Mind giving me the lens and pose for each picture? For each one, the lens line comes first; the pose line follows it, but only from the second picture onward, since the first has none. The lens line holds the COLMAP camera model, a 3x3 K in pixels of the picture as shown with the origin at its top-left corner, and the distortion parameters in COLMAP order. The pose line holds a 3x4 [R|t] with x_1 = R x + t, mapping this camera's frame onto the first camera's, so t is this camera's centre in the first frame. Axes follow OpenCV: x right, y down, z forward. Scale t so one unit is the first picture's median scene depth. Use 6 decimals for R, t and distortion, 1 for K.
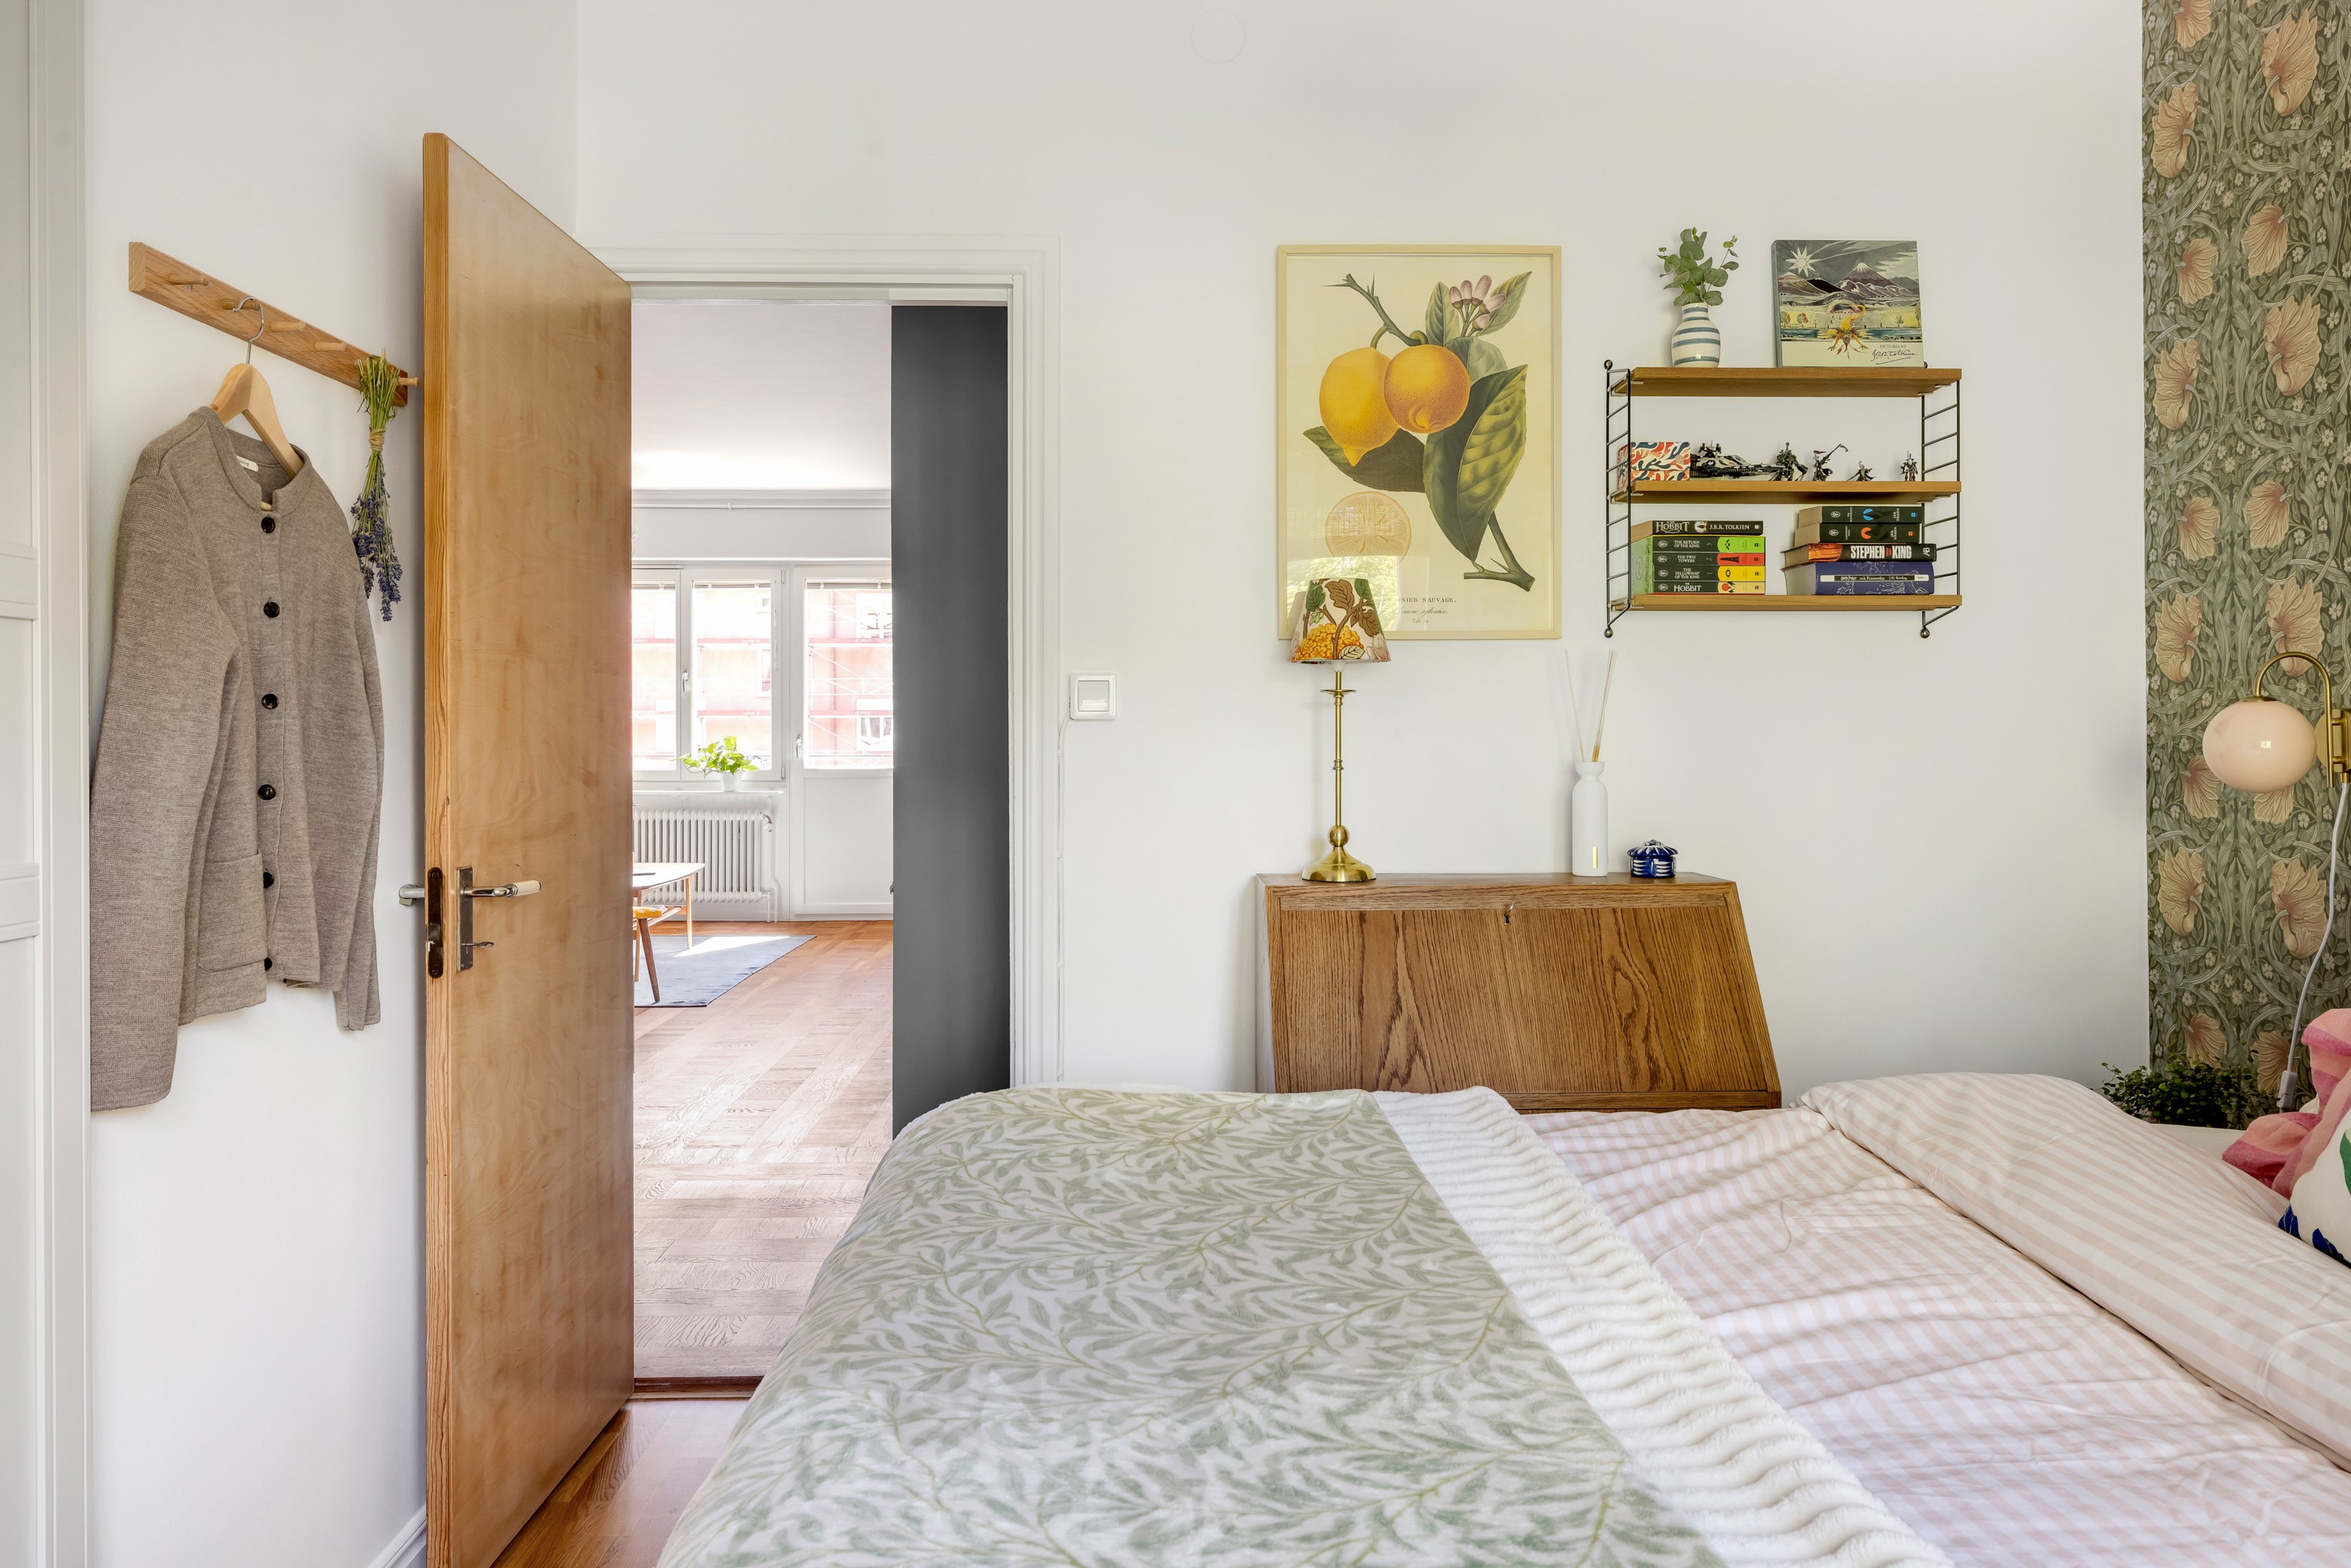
lens RADIAL K [[1617.6, 0, 1184.0], [0, 1617.6, 724.2], [0, 0, 1]] dist [0.001387, 0.001392]
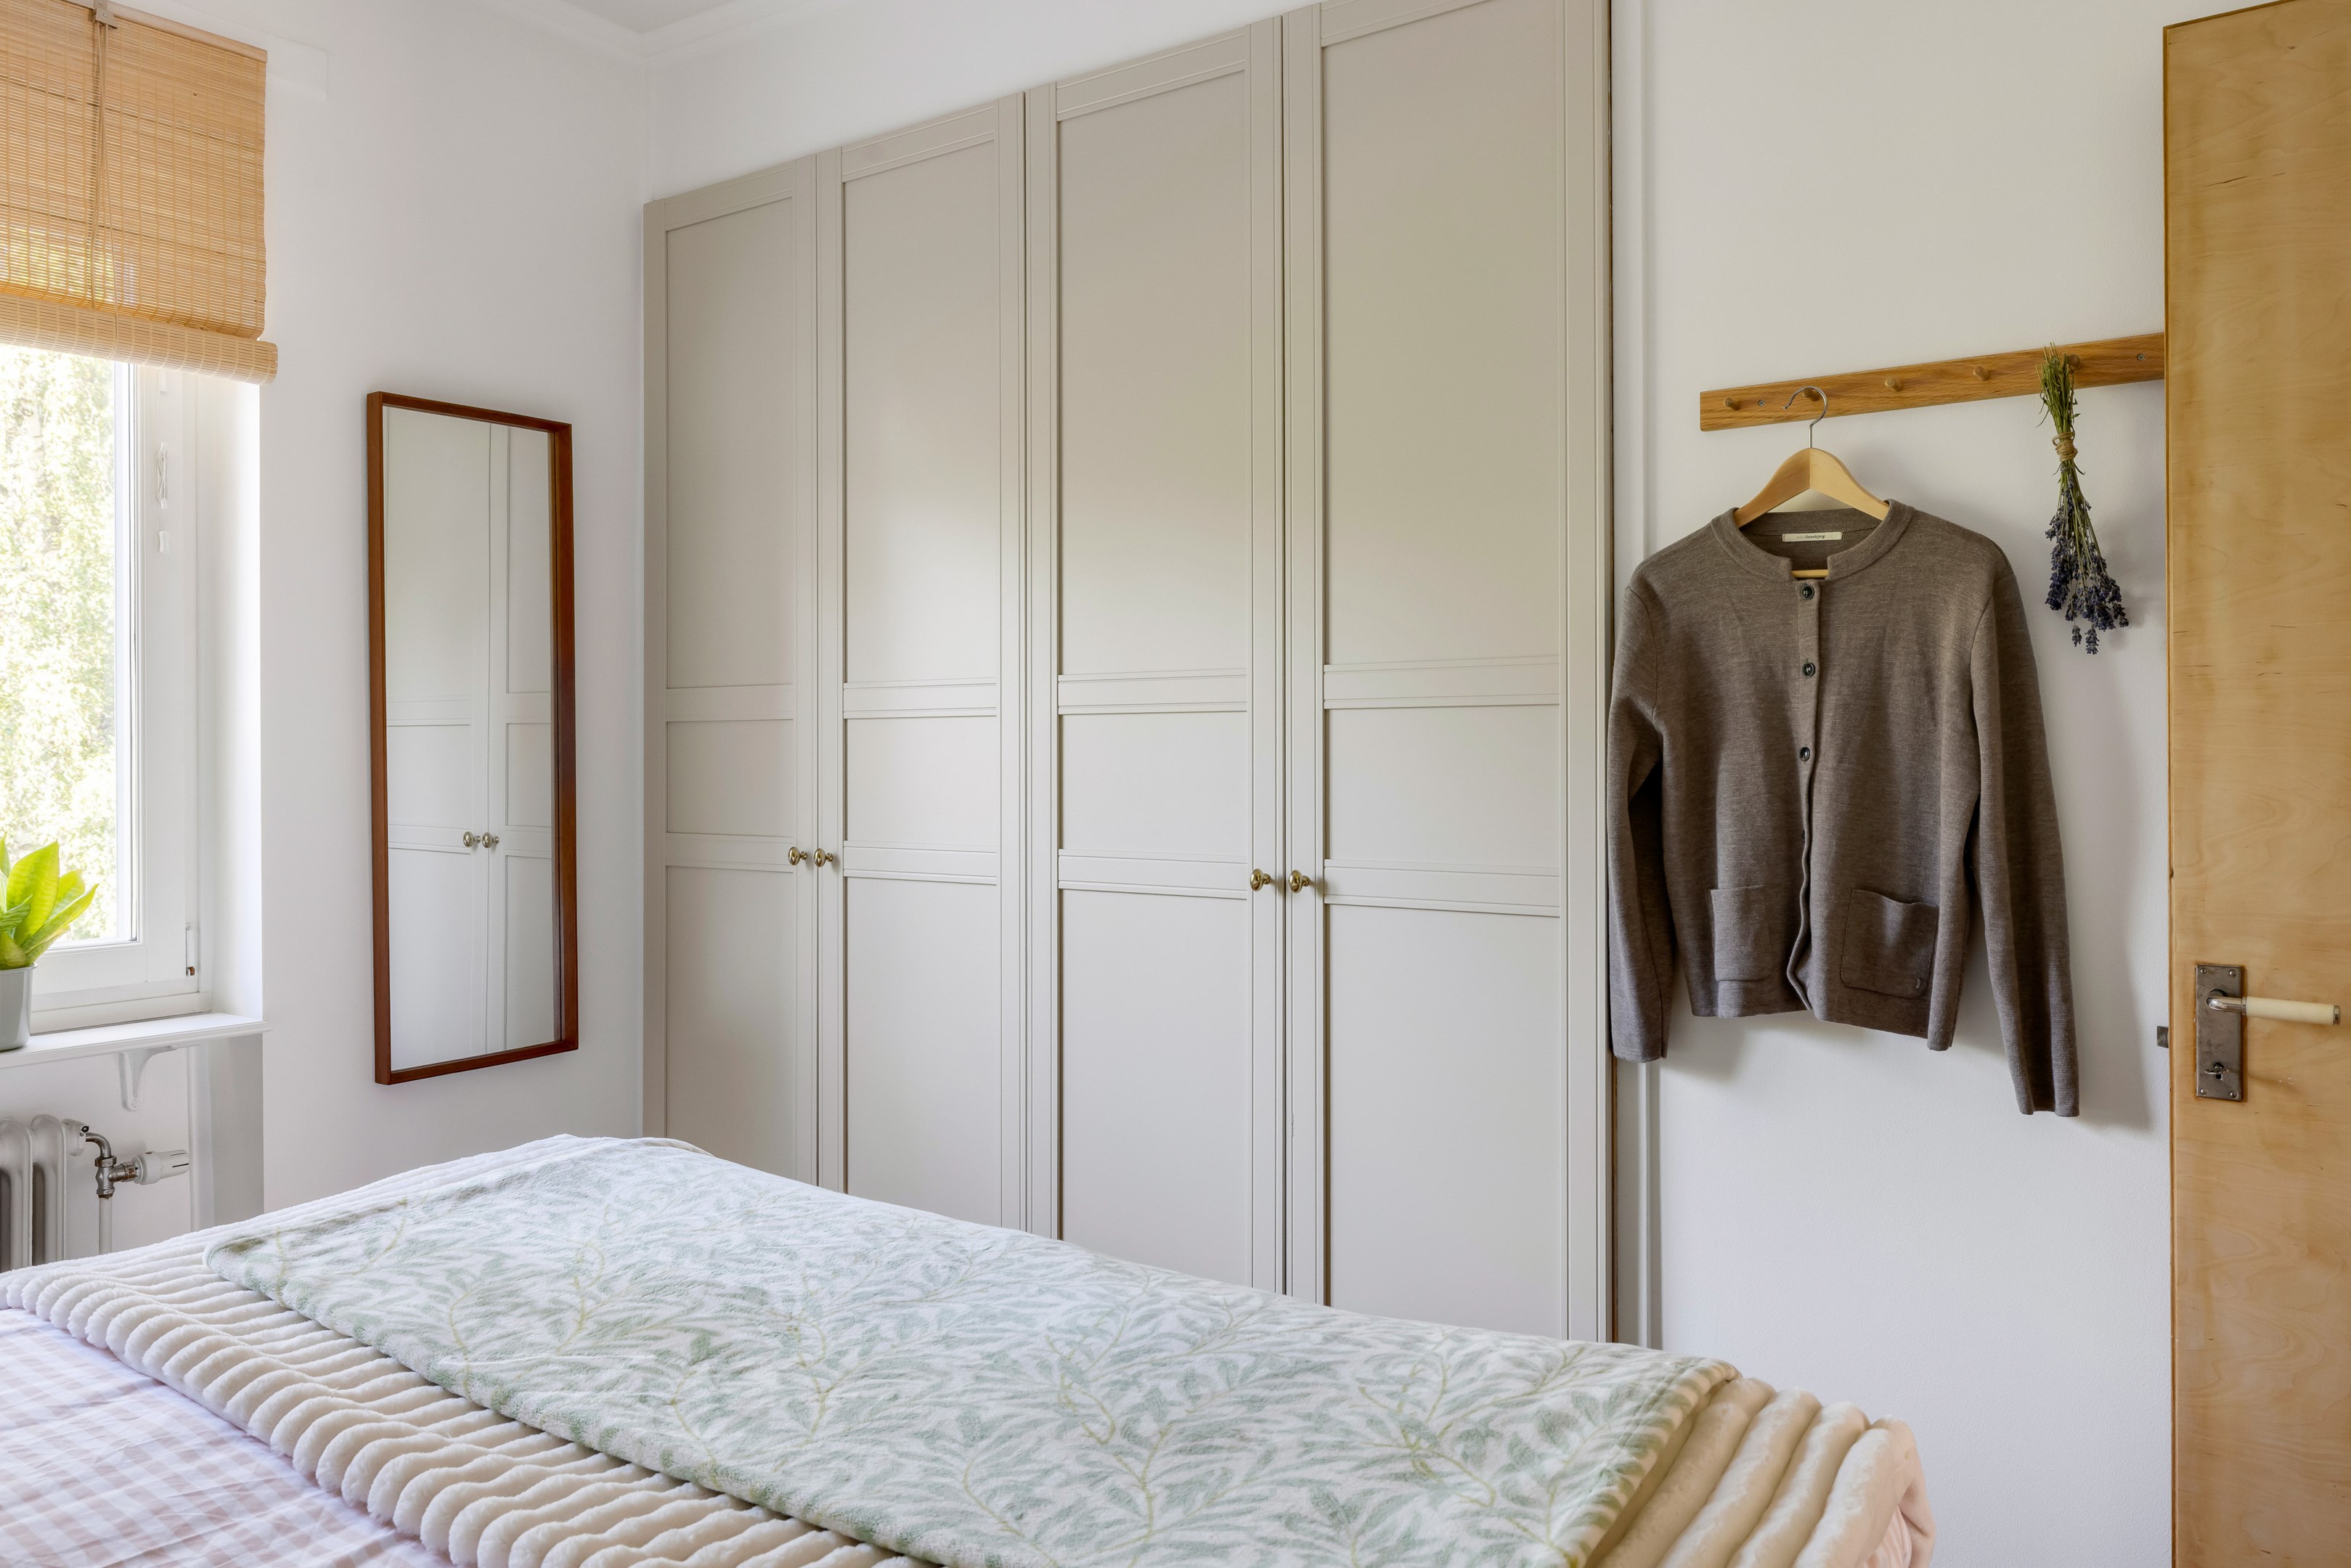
lens RADIAL K [[1617.6, 0, 1184.0], [0, 1617.6, 724.2], [0, 0, 1]] dist [0.001387, 0.001392]
pose [[-0.582535, -0.001314, -0.812805, 0.627392], [0.002669, 0.999990, -0.003529, -0.033089], [0.812801, -0.004225, -0.582526, 1.418377]]
